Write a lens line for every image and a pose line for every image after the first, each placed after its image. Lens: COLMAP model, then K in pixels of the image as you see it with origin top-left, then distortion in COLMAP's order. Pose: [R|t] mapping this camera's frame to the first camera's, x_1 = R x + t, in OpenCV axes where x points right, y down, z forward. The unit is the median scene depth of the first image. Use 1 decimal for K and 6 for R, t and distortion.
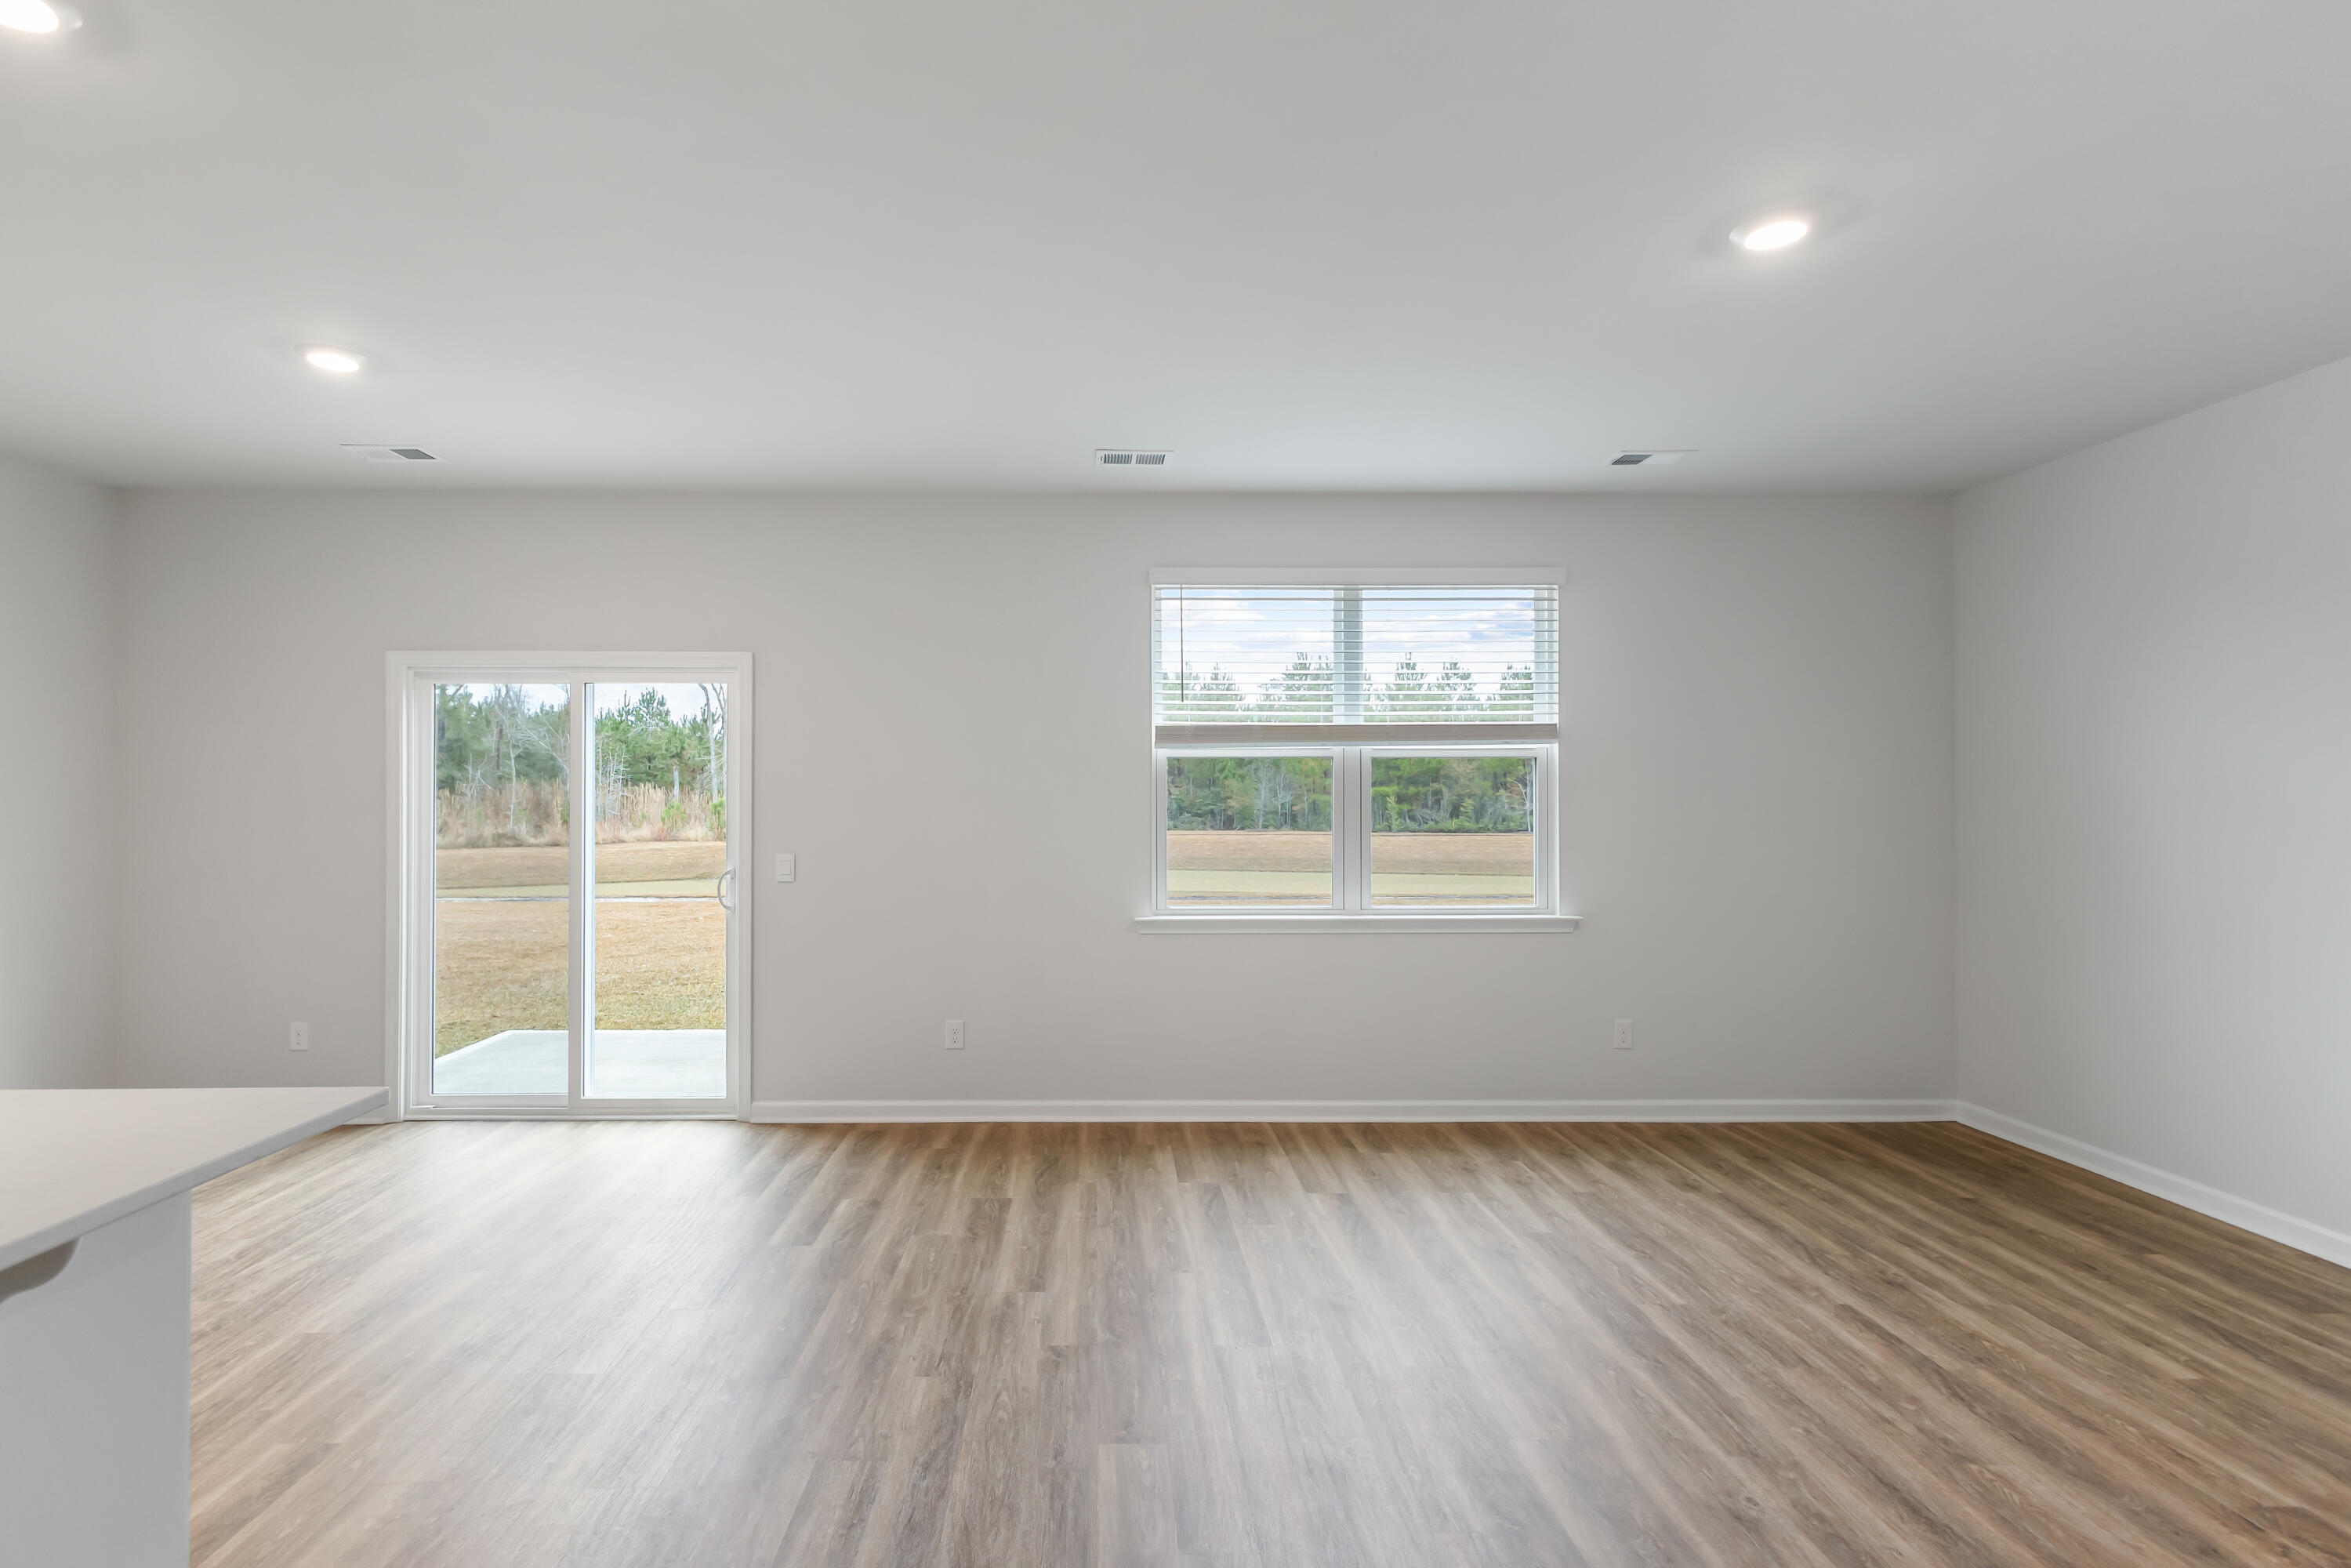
lens RADIAL K [[1094.6, 0, 1126.6], [0, 1094.6, 790.2], [0, 0, 1]] dist [0.000162, -0.001632]
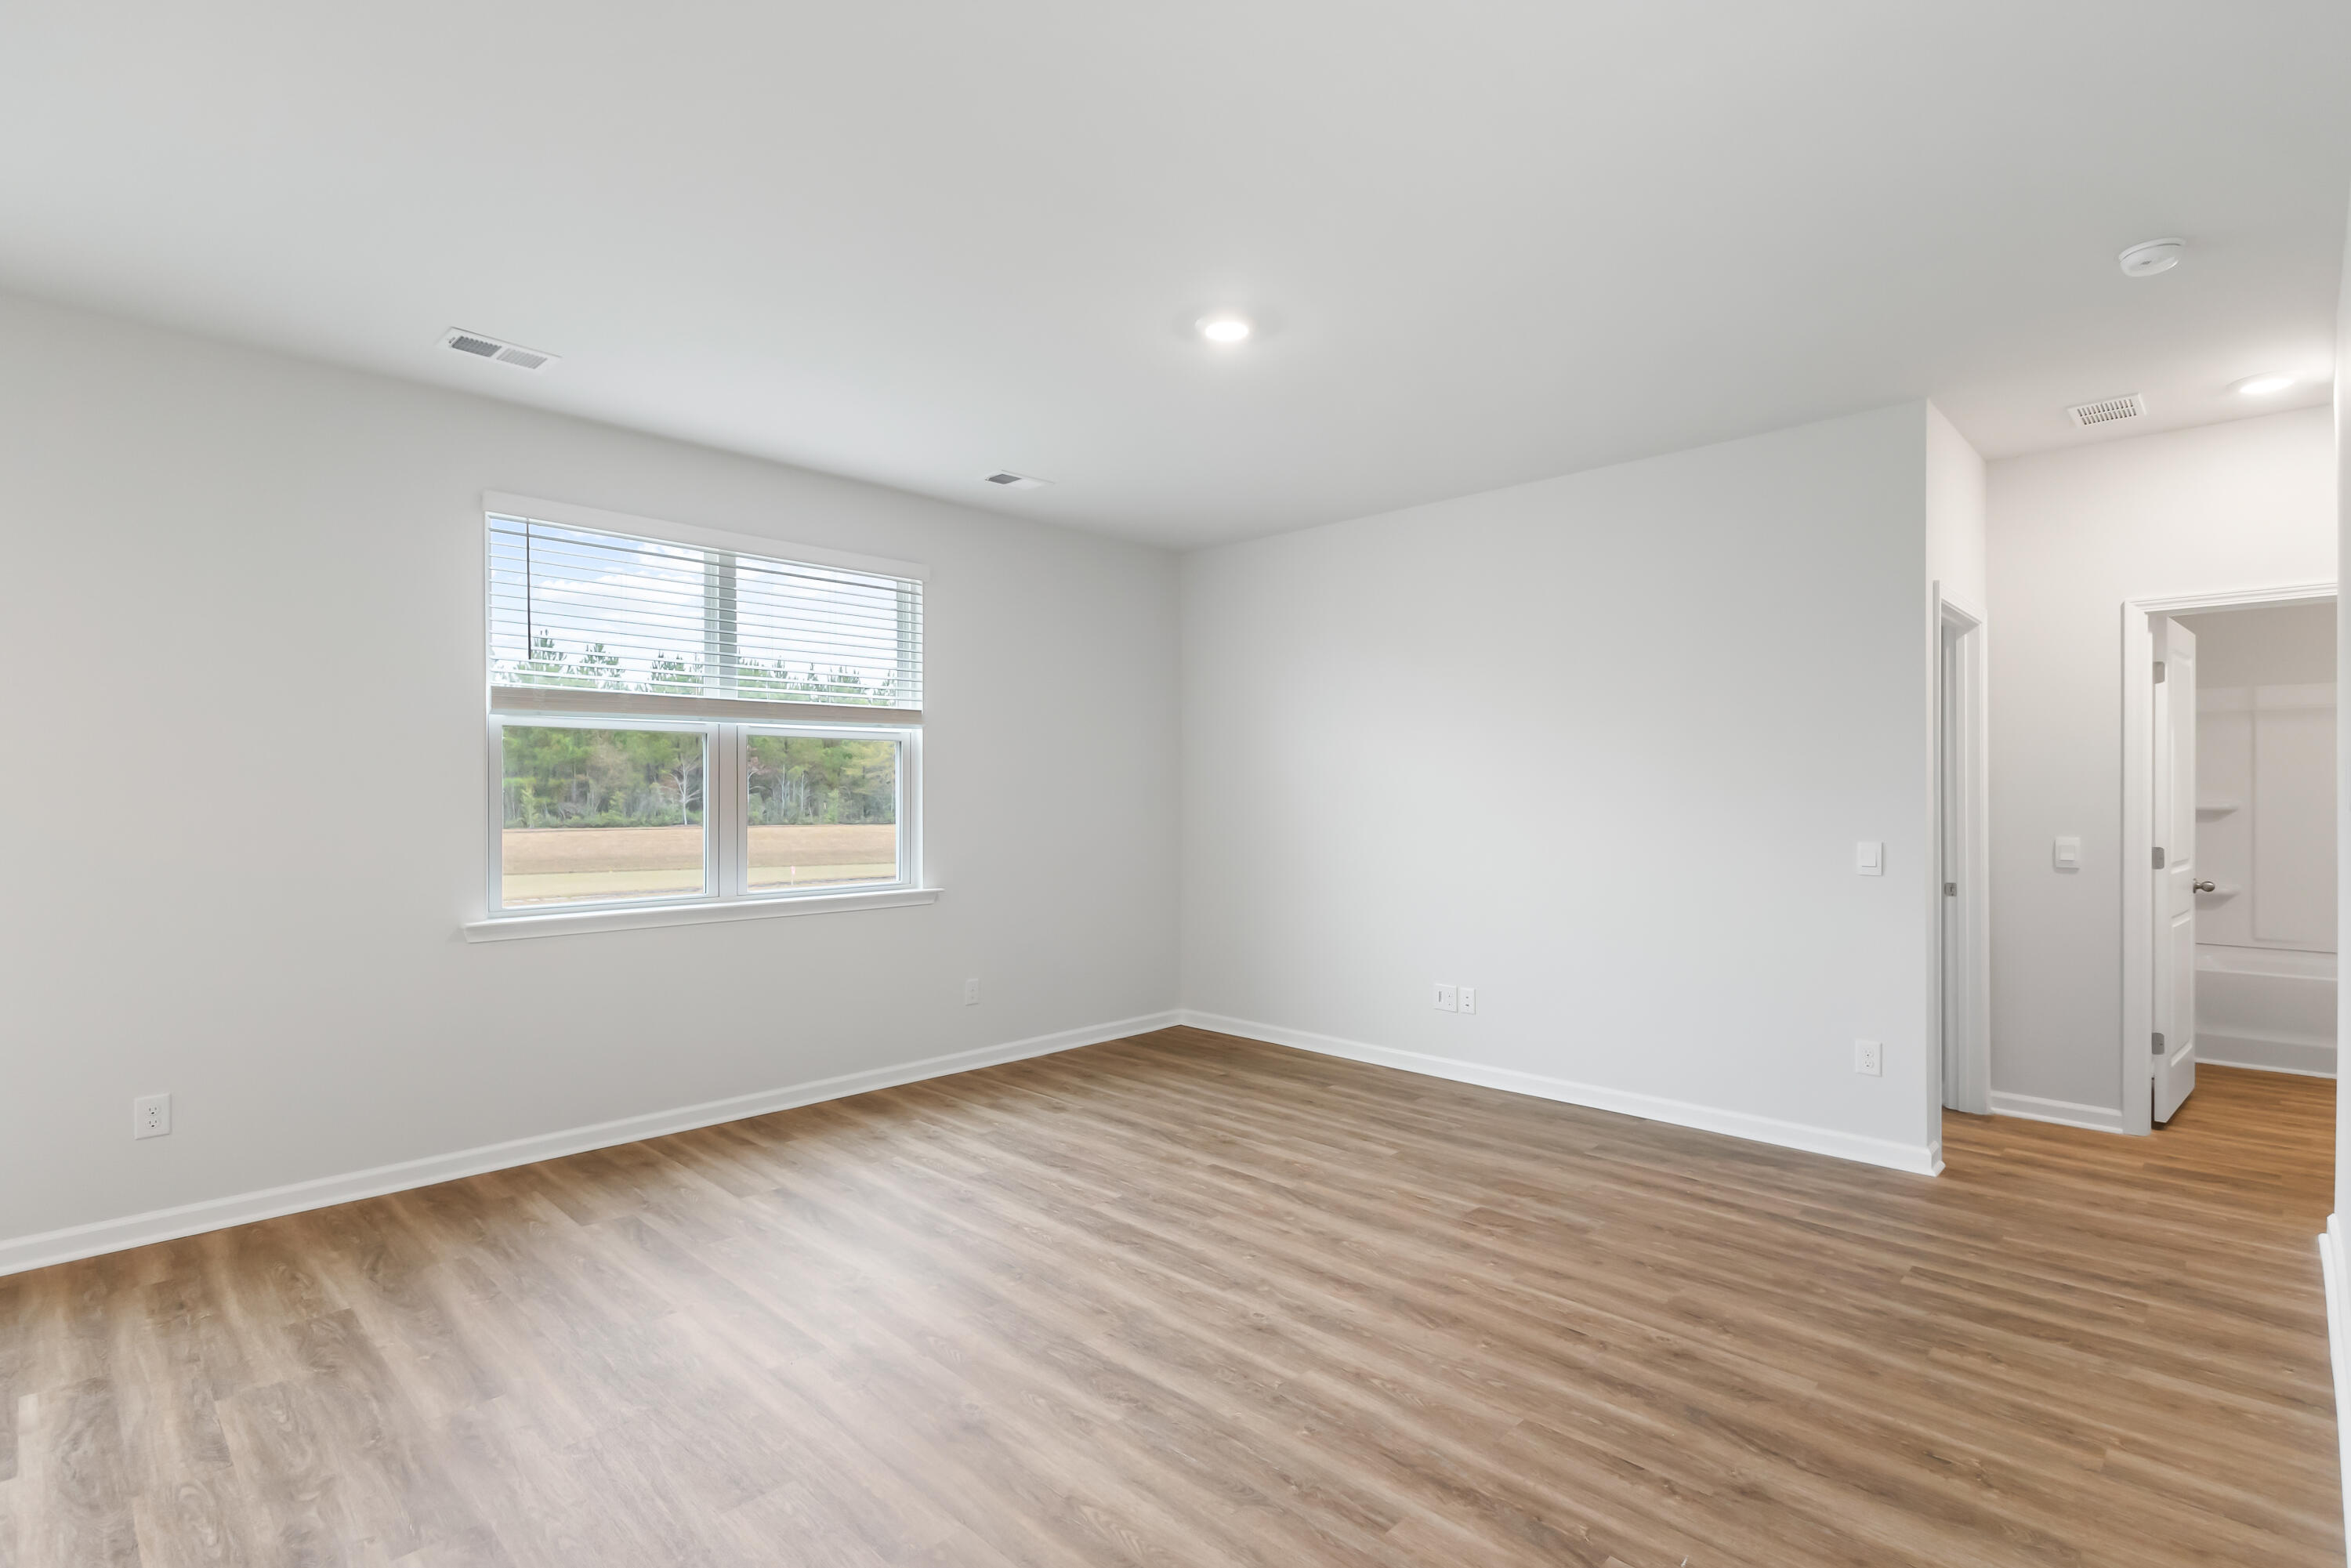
lens RADIAL K [[1094.5, 0, 1126.6], [0, 1094.5, 790.2], [0, 0, 1]] dist [0.000162, -0.001632]
pose [[0.715434, 0.004211, 0.698667, -0.235825], [-0.007100, 0.999974, 0.001243, 0.017007], [-0.698644, -0.005850, 0.715446, 0.101651]]
